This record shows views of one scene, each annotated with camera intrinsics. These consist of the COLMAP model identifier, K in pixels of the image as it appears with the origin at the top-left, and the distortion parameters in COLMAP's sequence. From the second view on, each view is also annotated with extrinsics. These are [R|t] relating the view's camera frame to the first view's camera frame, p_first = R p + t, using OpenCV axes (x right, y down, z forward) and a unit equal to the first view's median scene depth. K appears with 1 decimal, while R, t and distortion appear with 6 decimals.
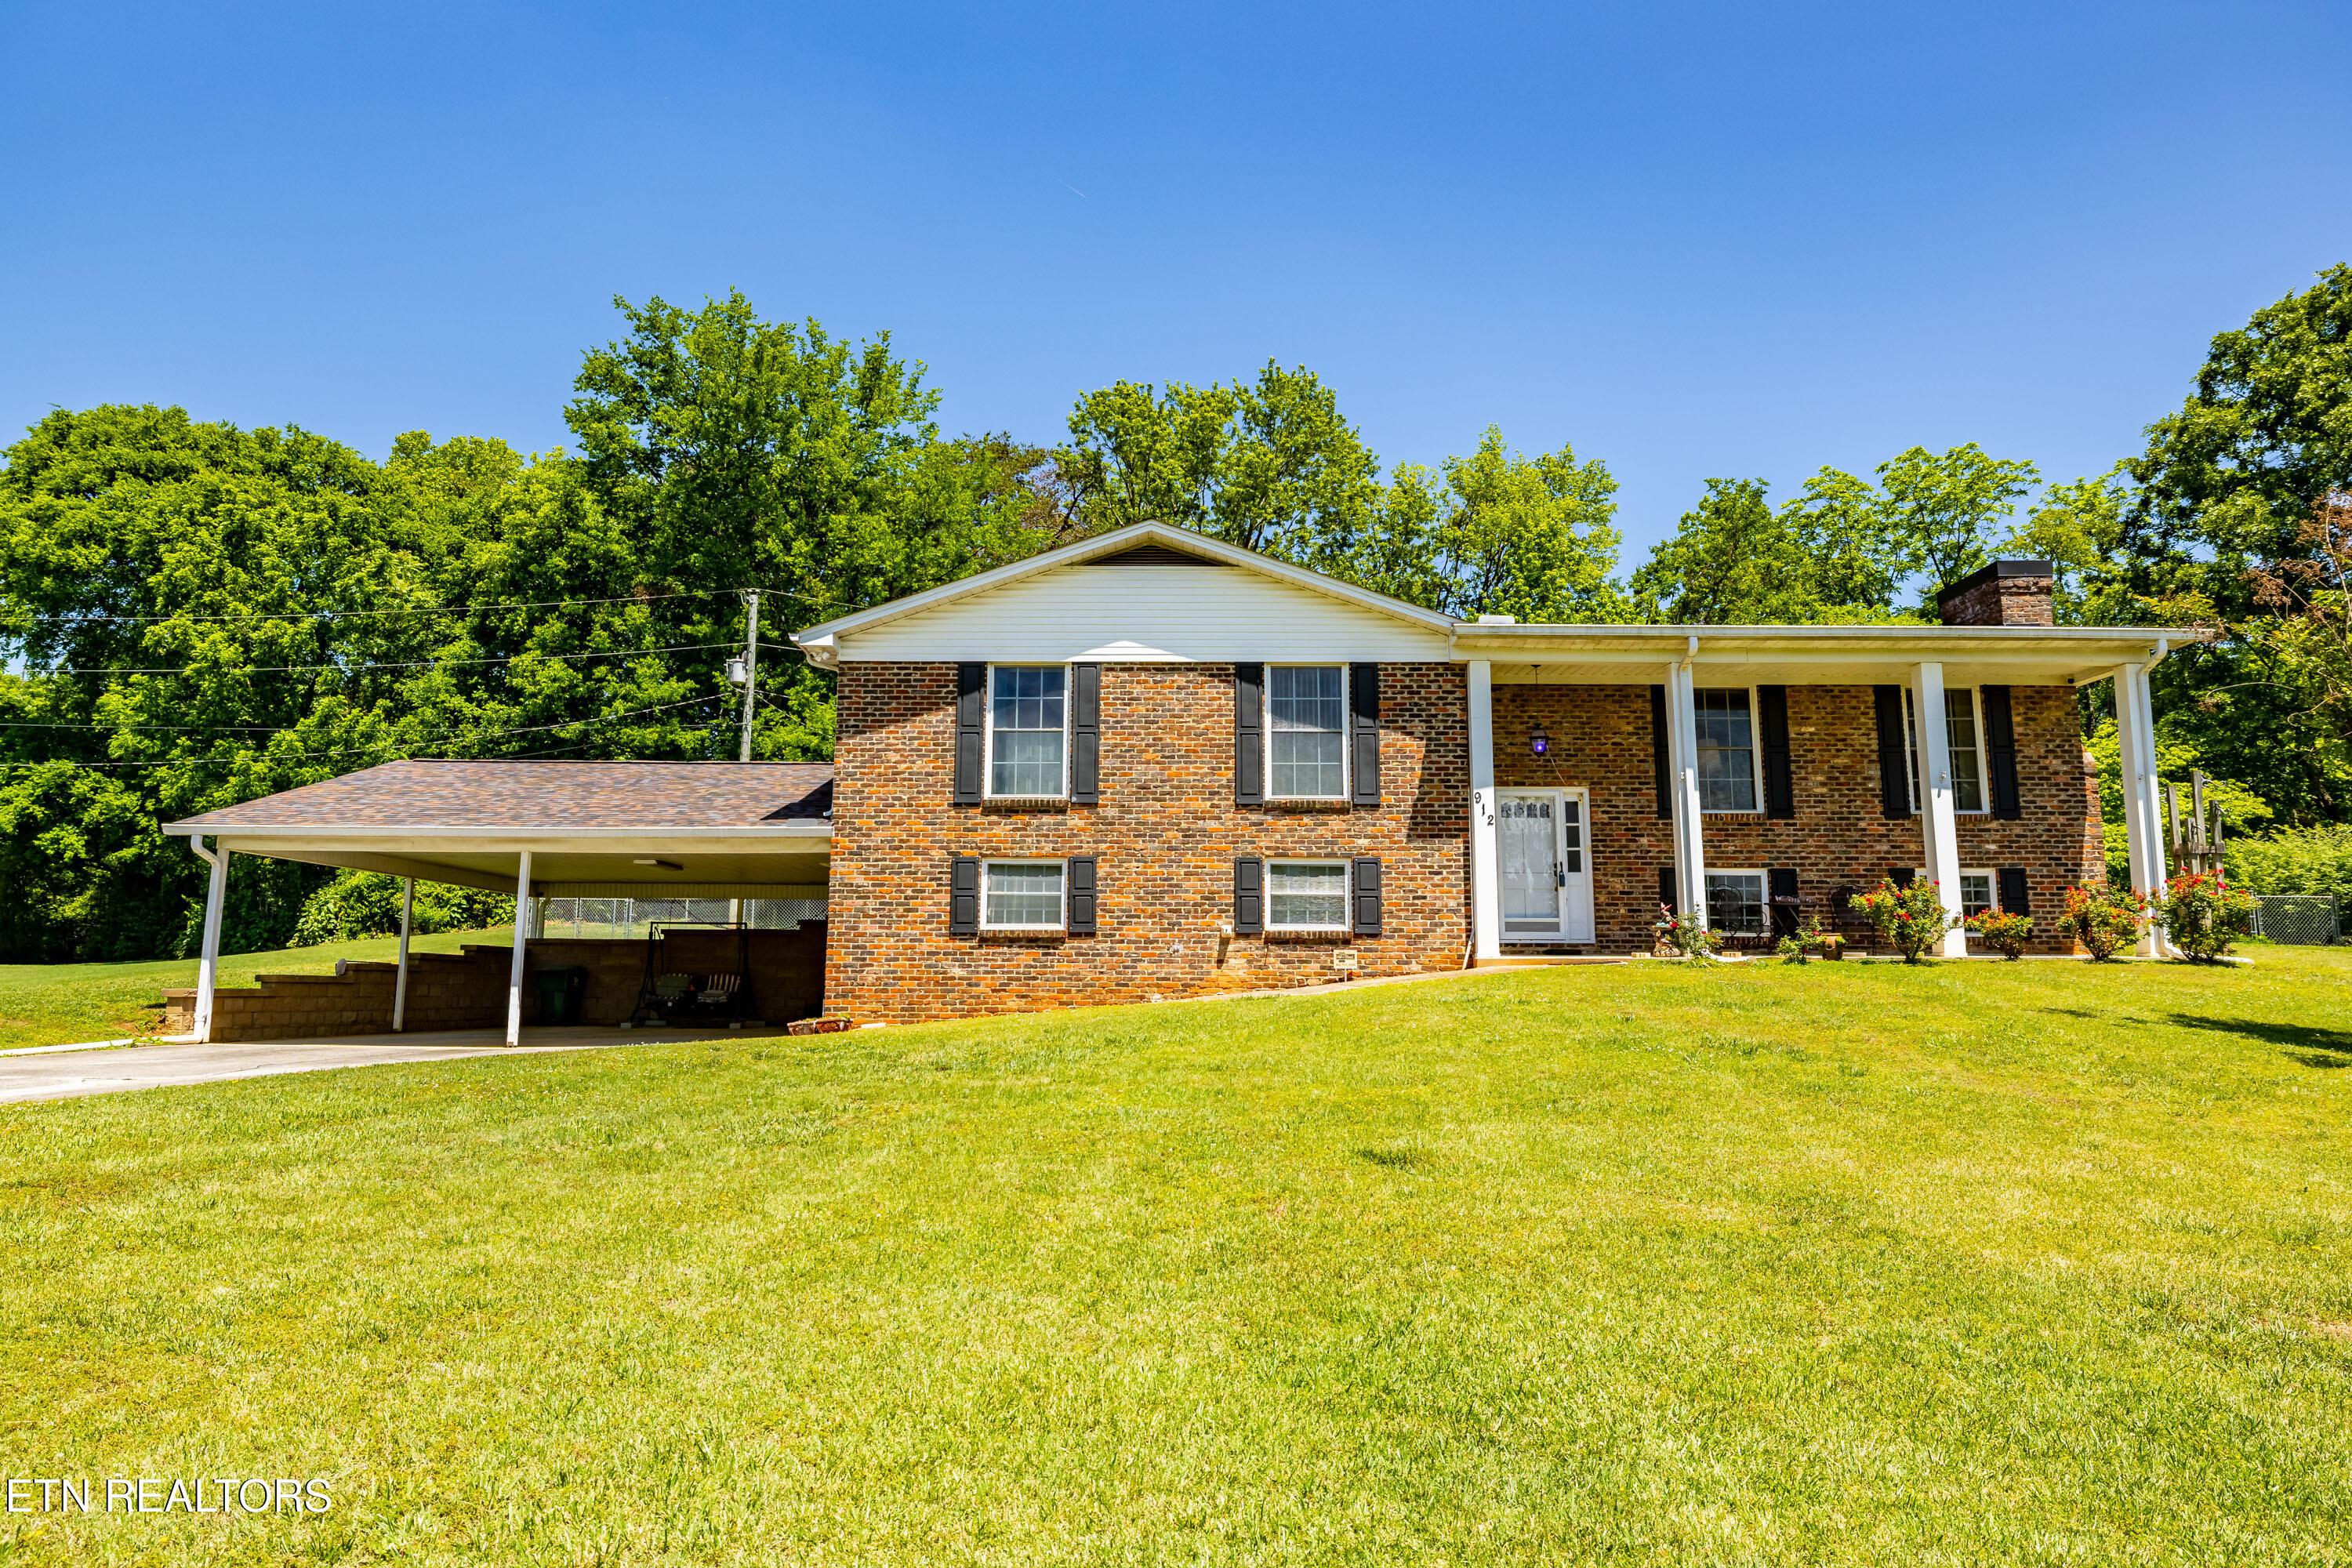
lens RADIAL K [[1399.3, 0, 1175.9], [0, 1399.3, 776.2], [0, 0, 1]] dist [-0.000126, -0.000405]
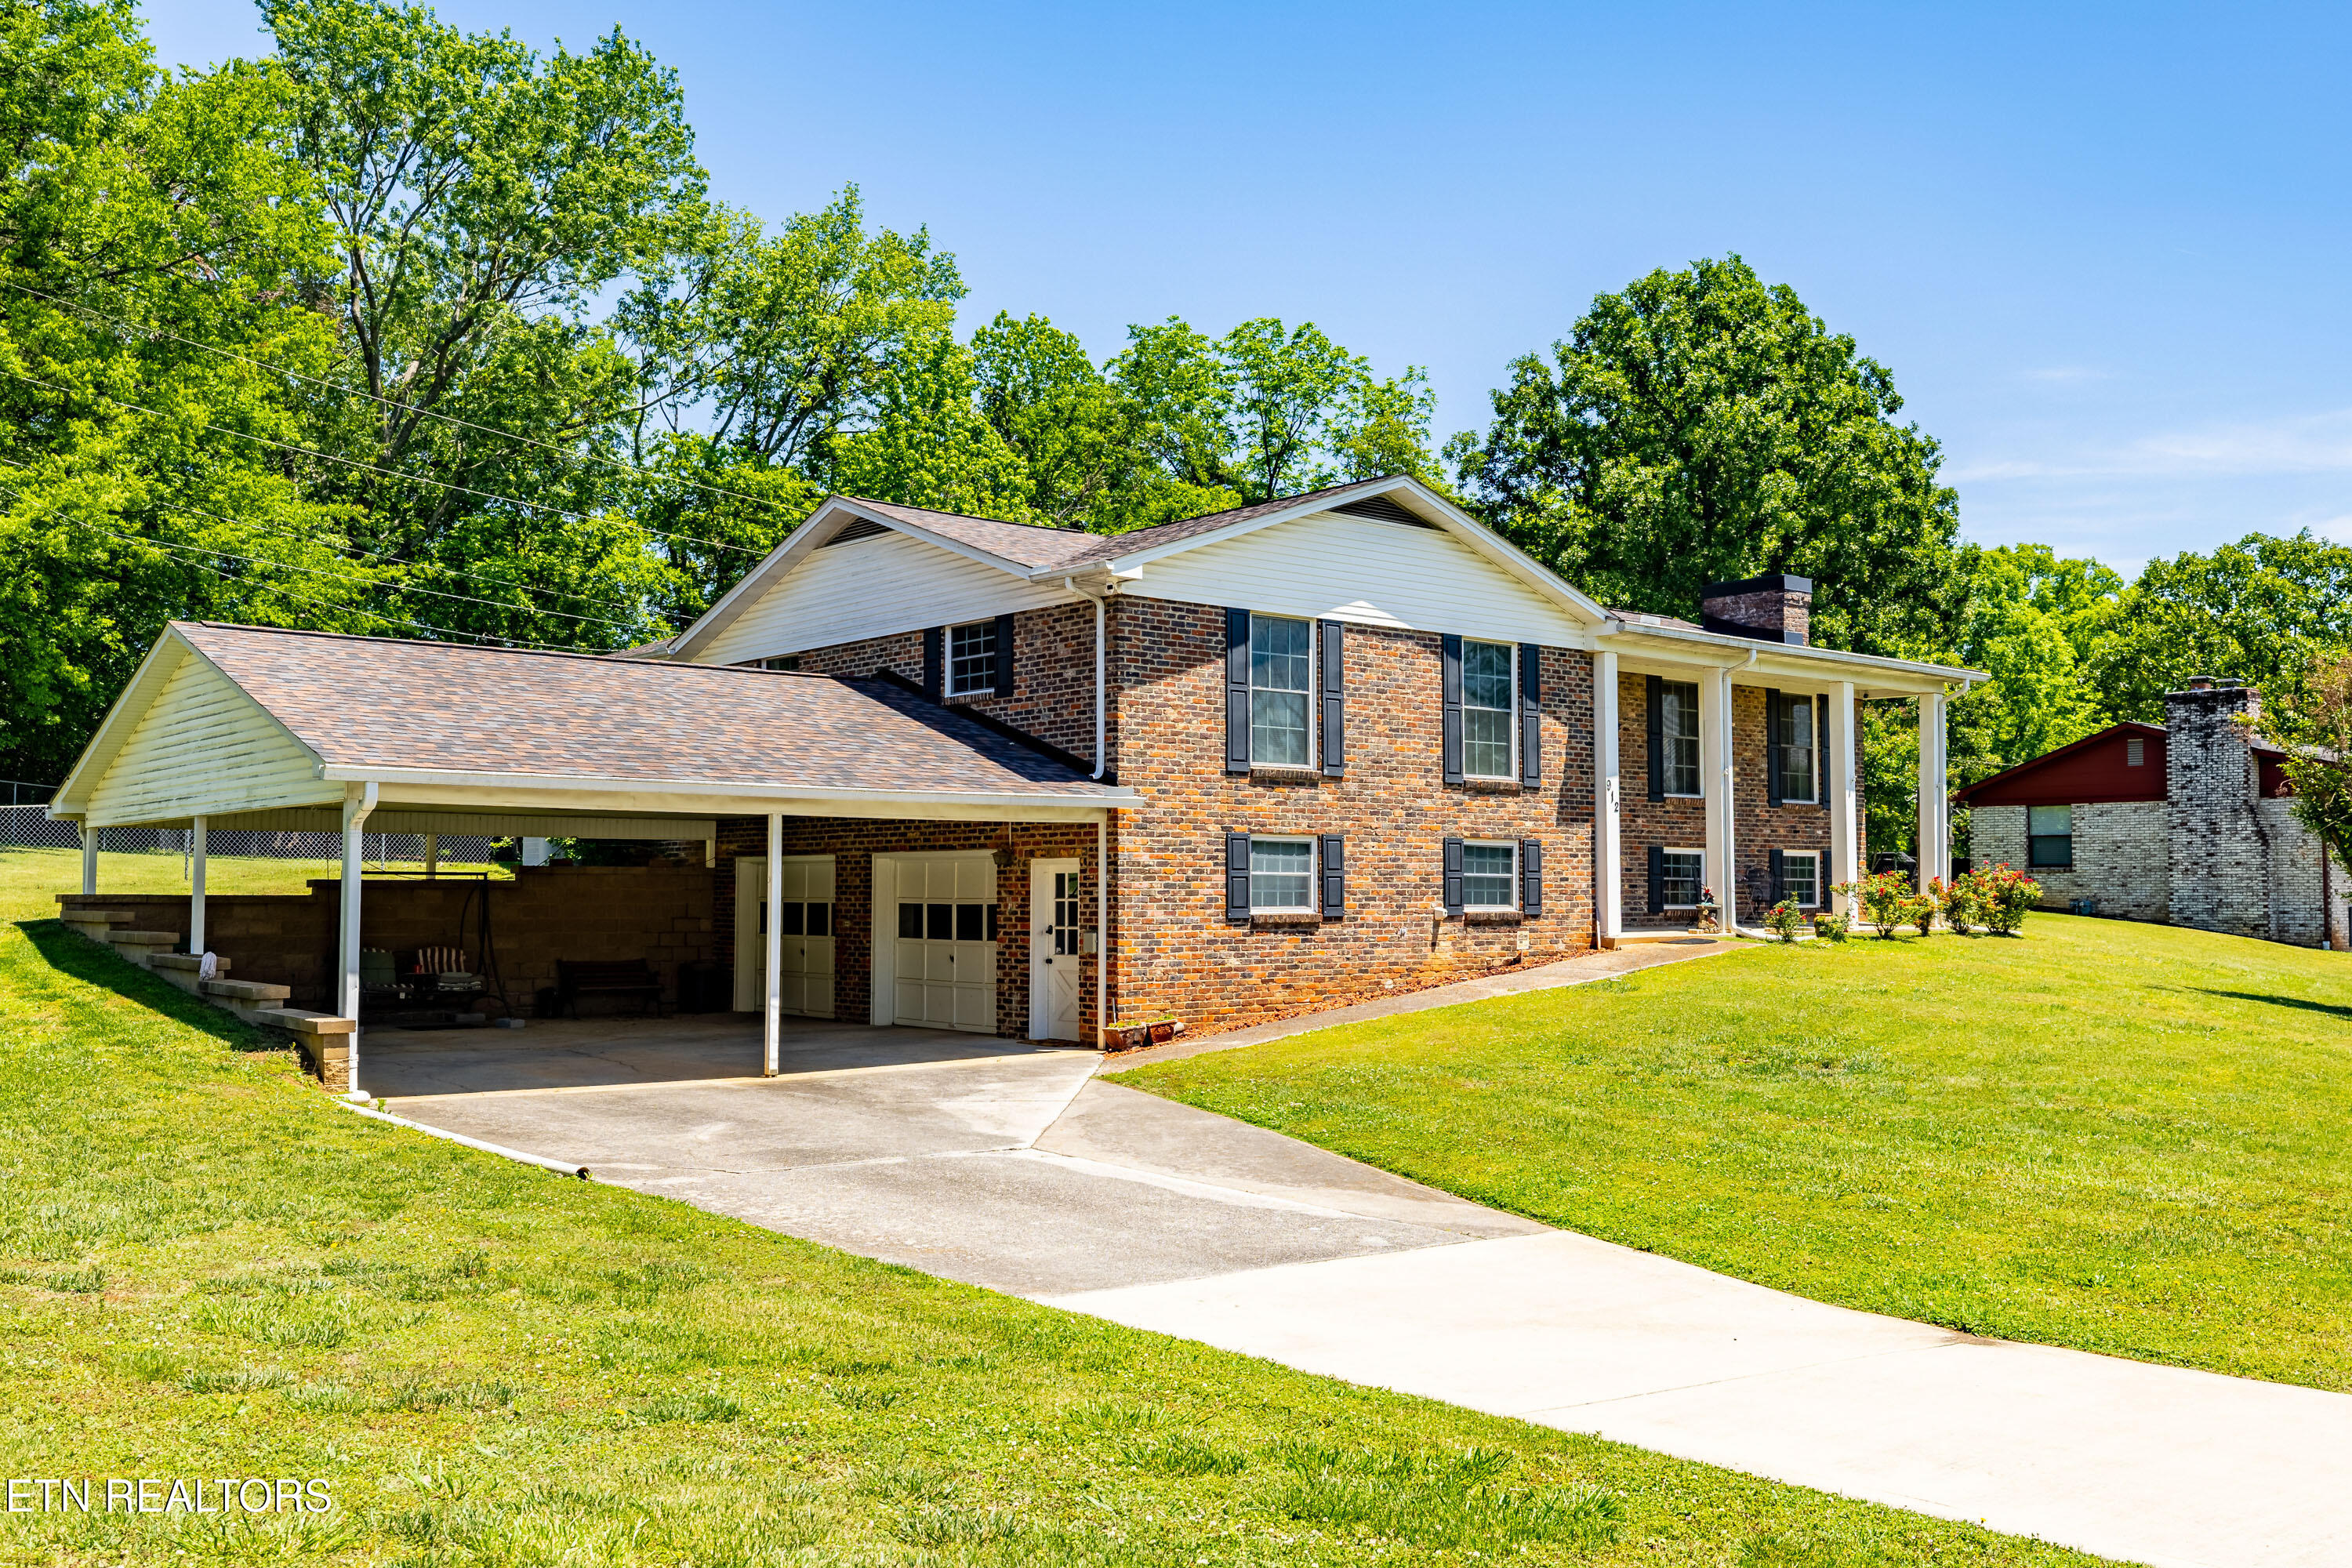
lens RADIAL K [[2029.3, 0, 1174.4], [0, 2029.3, 790.7], [0, 0, 1]] dist [-0.010628, -0.000763]
pose [[0.760542, 0.029578, 0.648615, -1.011827], [-0.098000, 0.992747, 0.069640, -0.054316], [-0.641851, -0.116529, 0.757924, 0.053936]]
